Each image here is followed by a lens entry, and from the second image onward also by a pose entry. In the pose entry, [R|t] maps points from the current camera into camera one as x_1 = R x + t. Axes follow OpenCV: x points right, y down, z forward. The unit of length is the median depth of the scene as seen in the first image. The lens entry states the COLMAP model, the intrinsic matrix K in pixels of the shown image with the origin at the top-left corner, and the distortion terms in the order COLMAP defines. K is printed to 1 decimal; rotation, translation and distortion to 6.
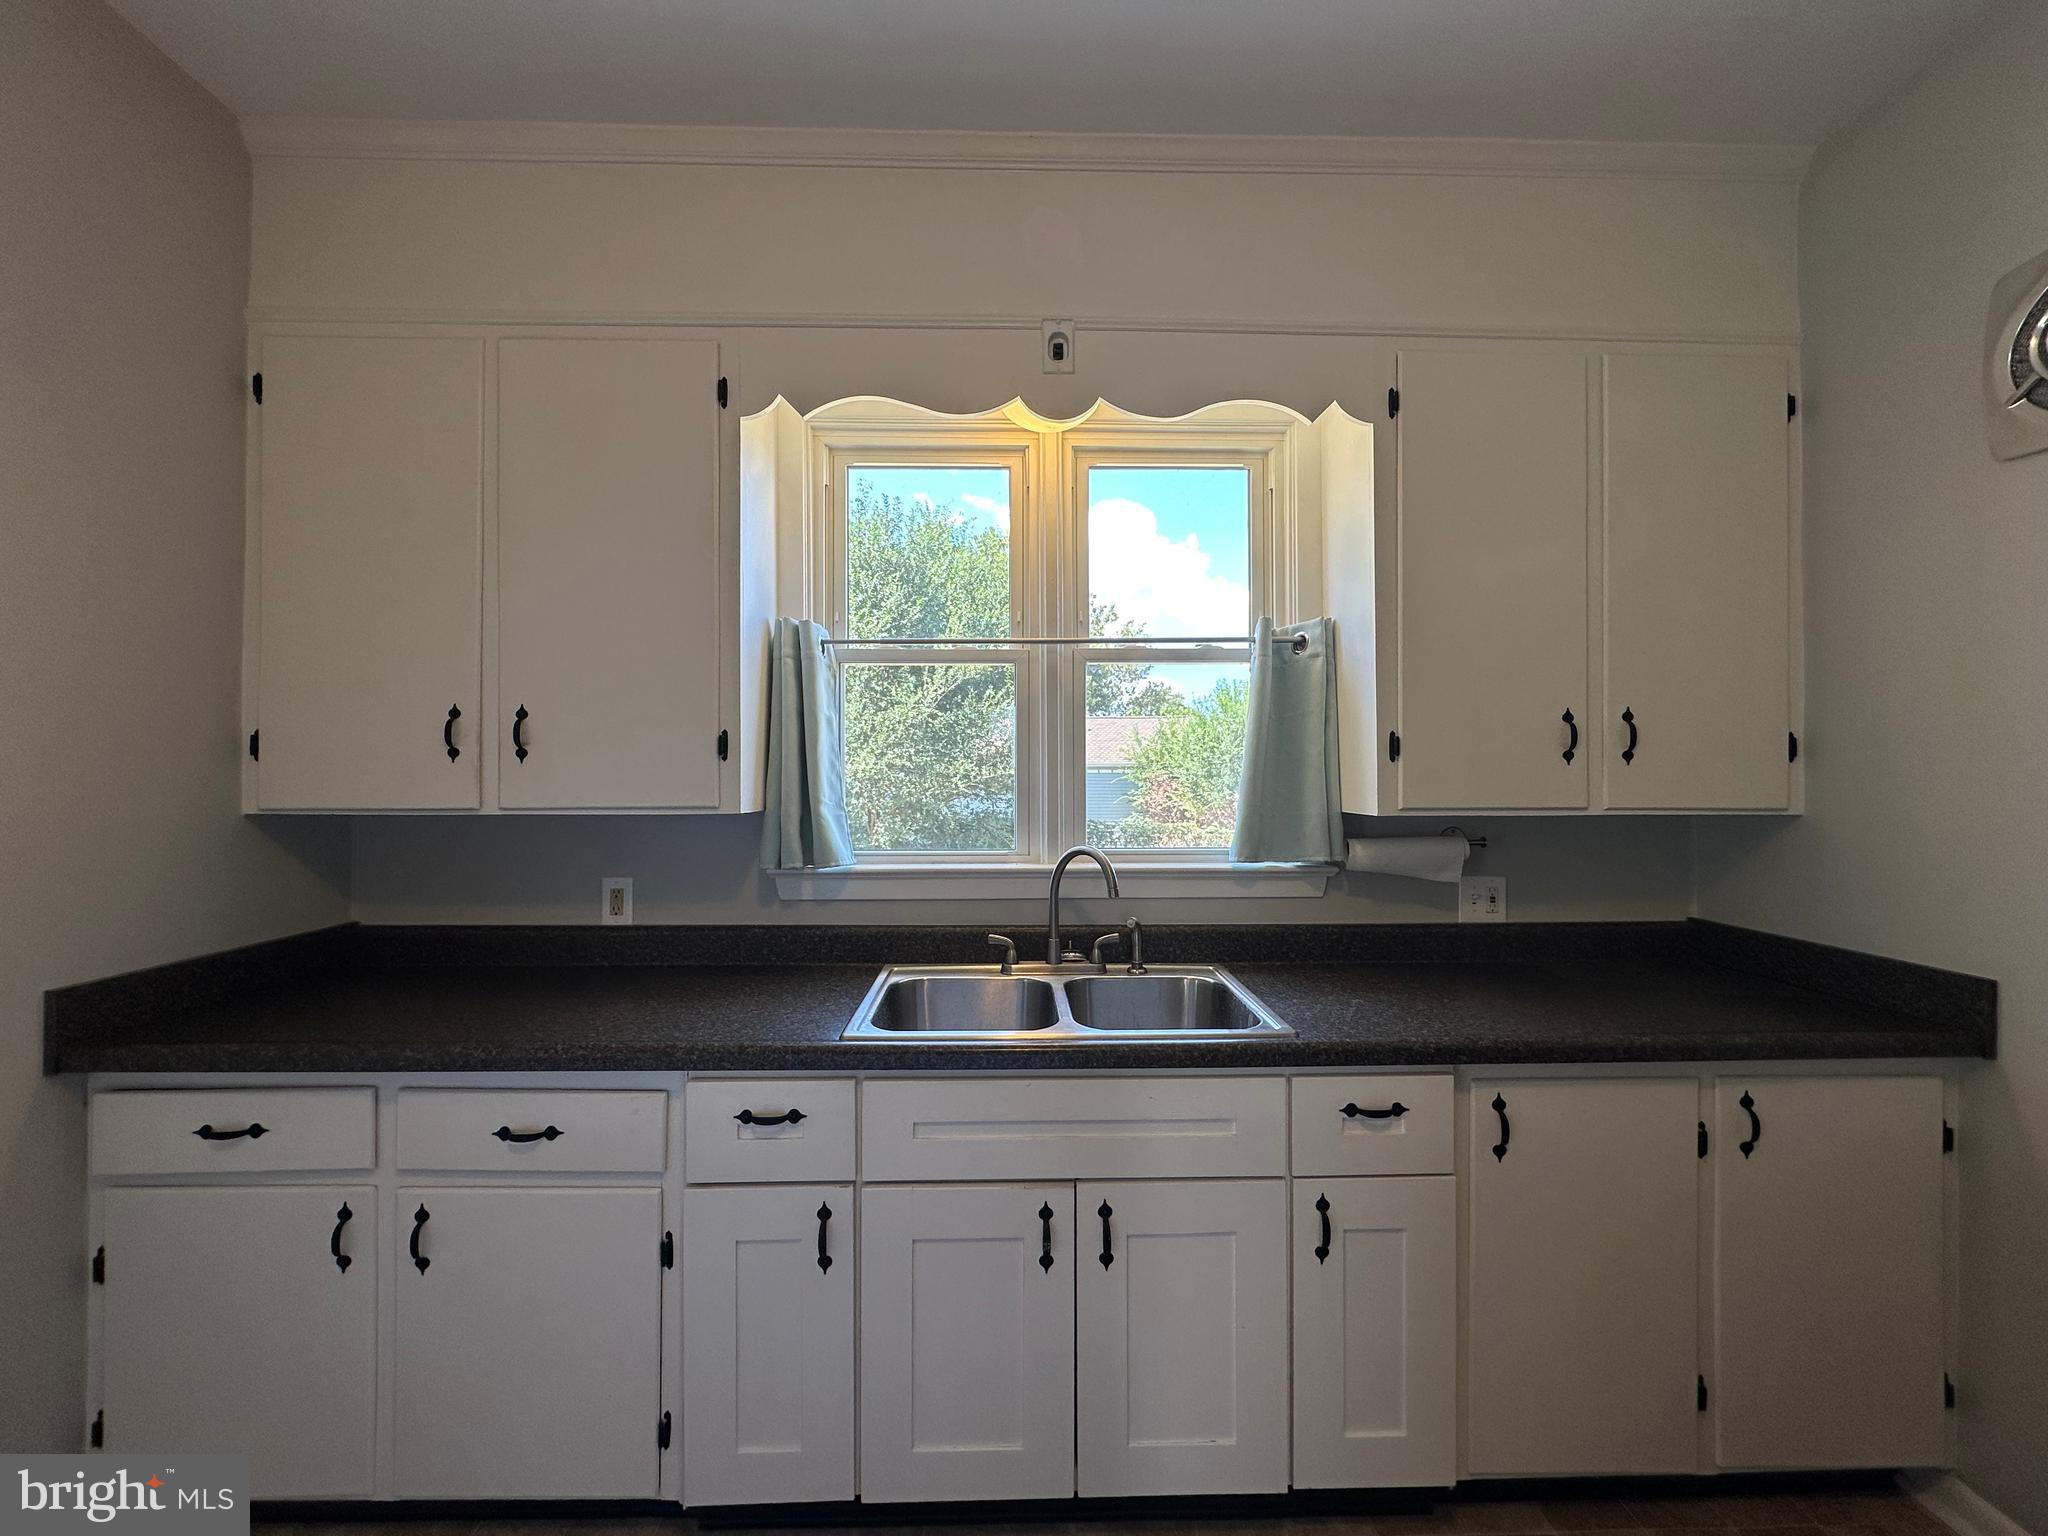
lens RADIAL K [[815.2, 0, 1026.0], [0, 815.2, 769.7], [0, 0, 1]] dist [-0.003143, 0.000810]
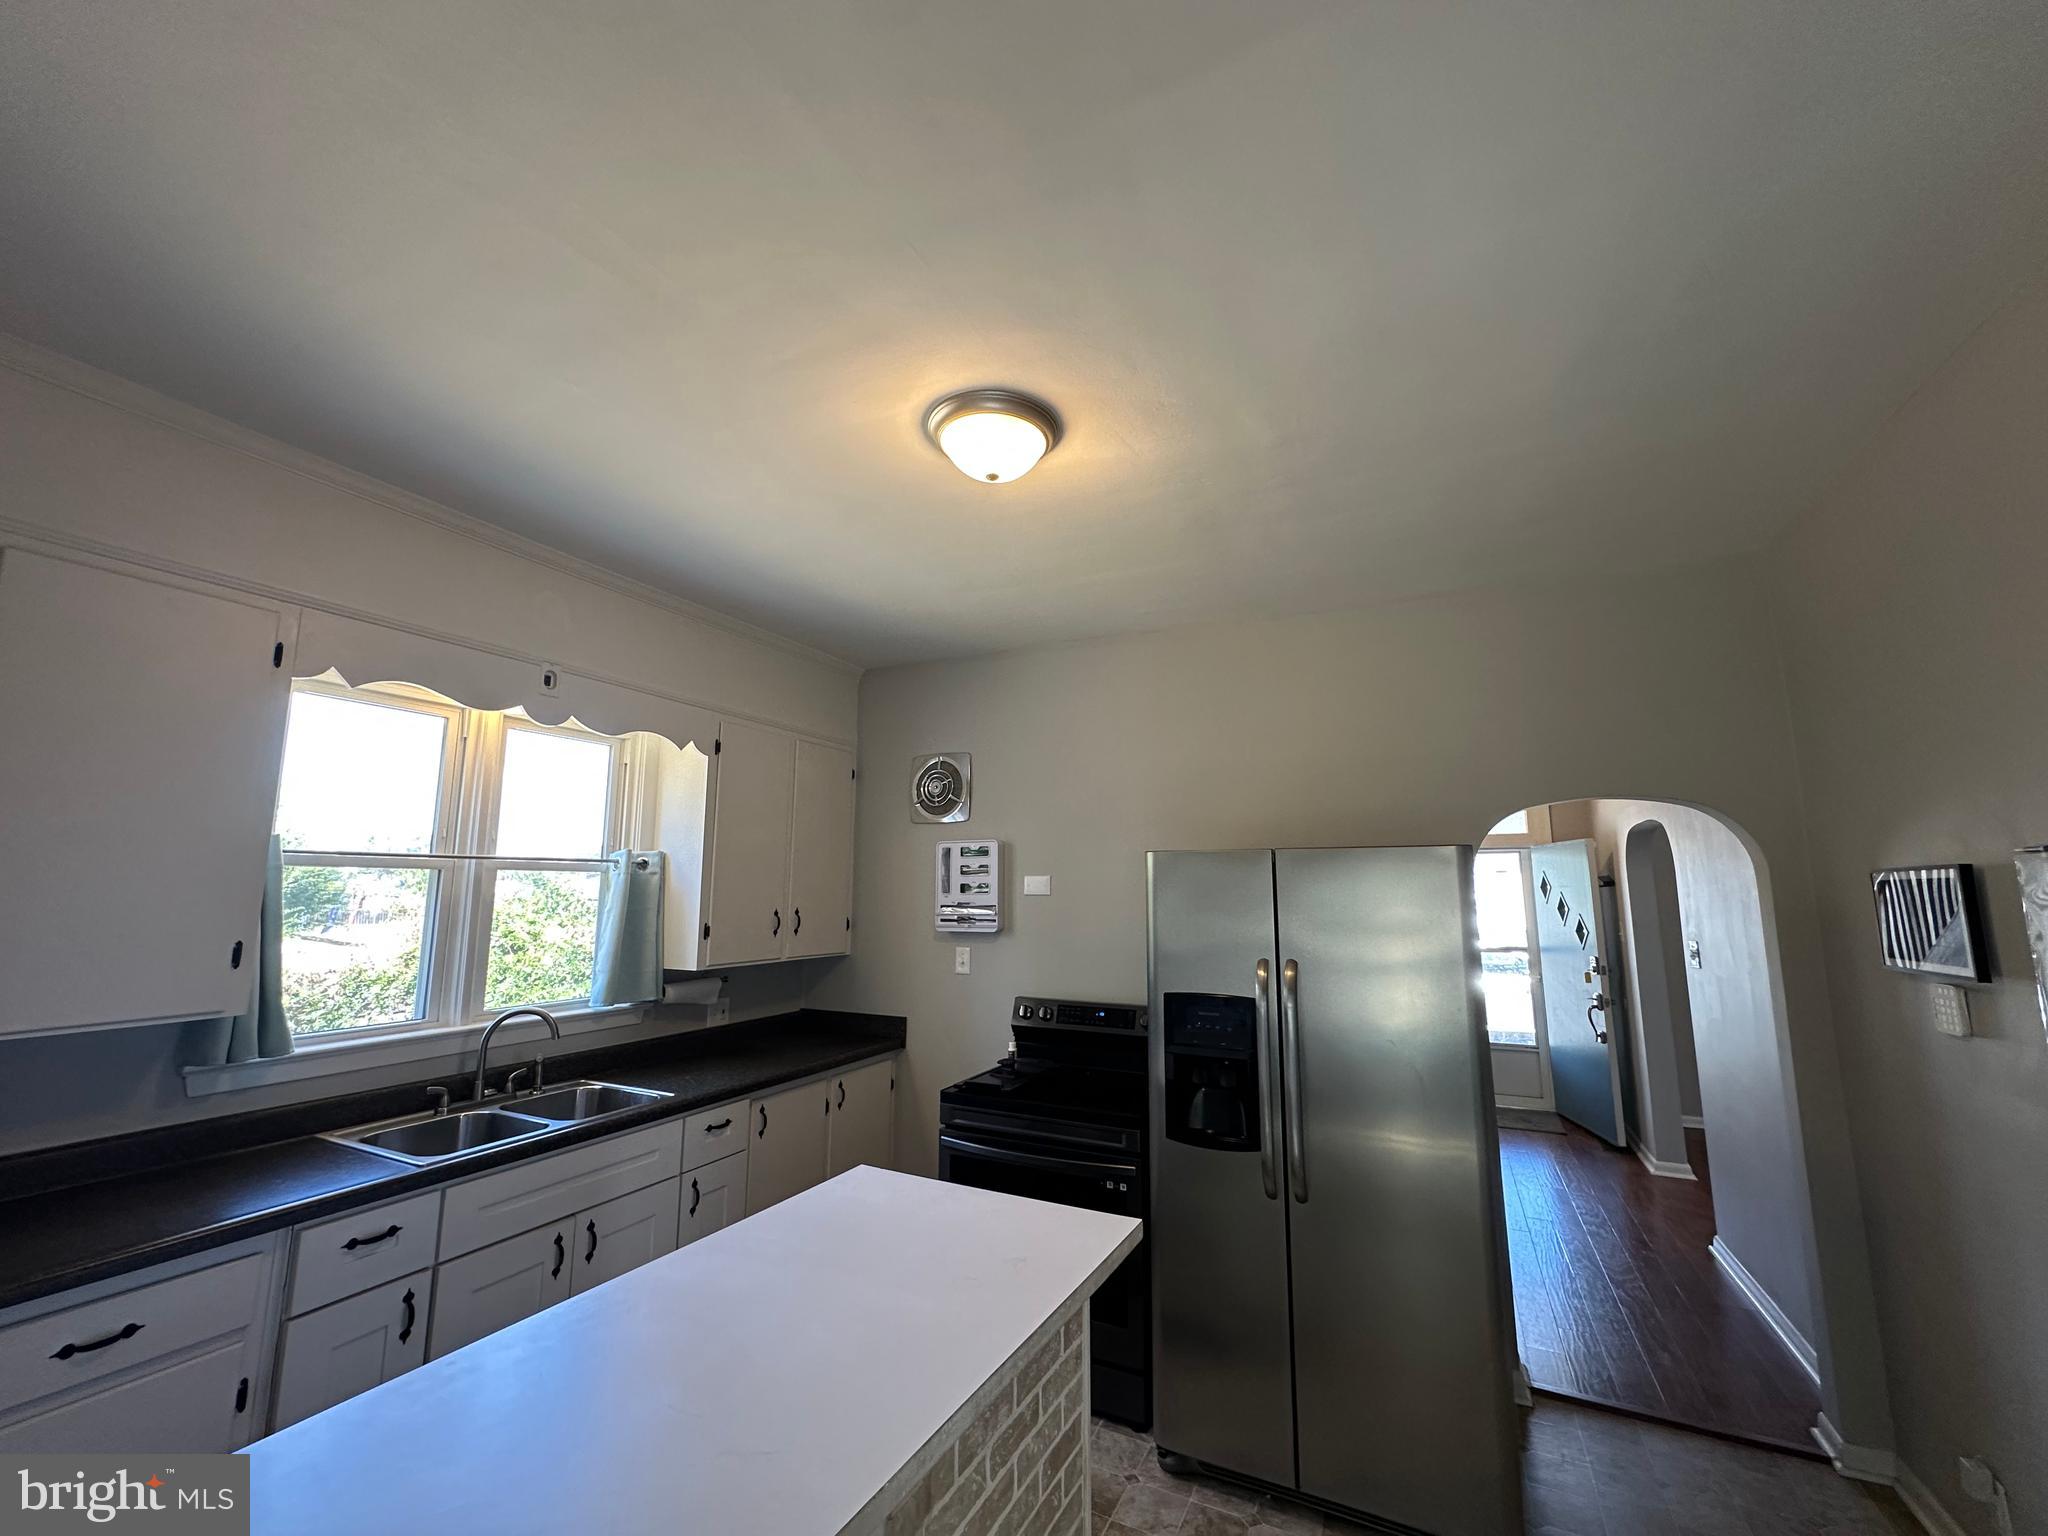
lens RADIAL K [[815.2, 0, 1024.4], [0, 815.2, 767.7], [0, 0, 1]] dist [-0.003143, 0.000810]
pose [[0.467948, 0.134965, 0.873389, -0.864235], [-0.010355, 0.989039, -0.147289, -0.129771], [-0.883695, 0.059880, 0.464217, -0.510354]]
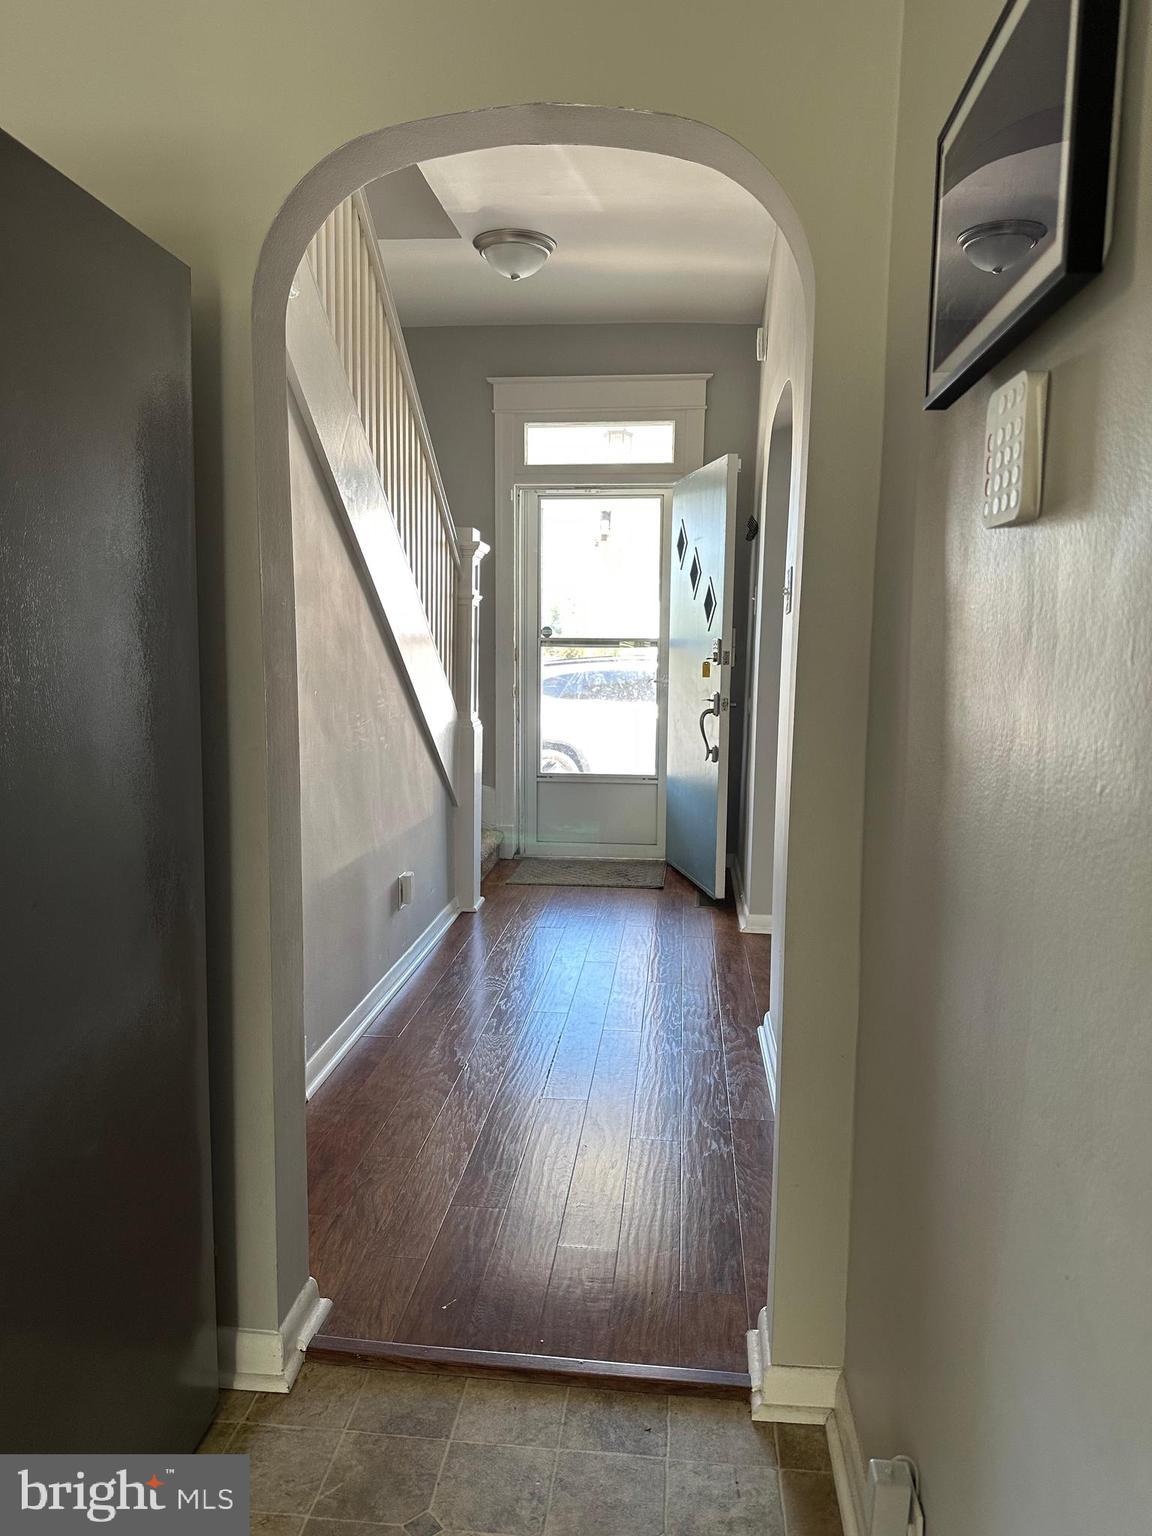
lens RADIAL K [[1078.8, 0, 577.7], [0, 1078.8, 769.8], [0, 0, 1]] dist [0.039752, -0.003848]
pose [[0.128145, -0.124173, 0.983951, 0.074041], [-0.021085, 0.991565, 0.127880, 0.073444], [-0.991531, -0.037134, 0.124446, -0.915284]]
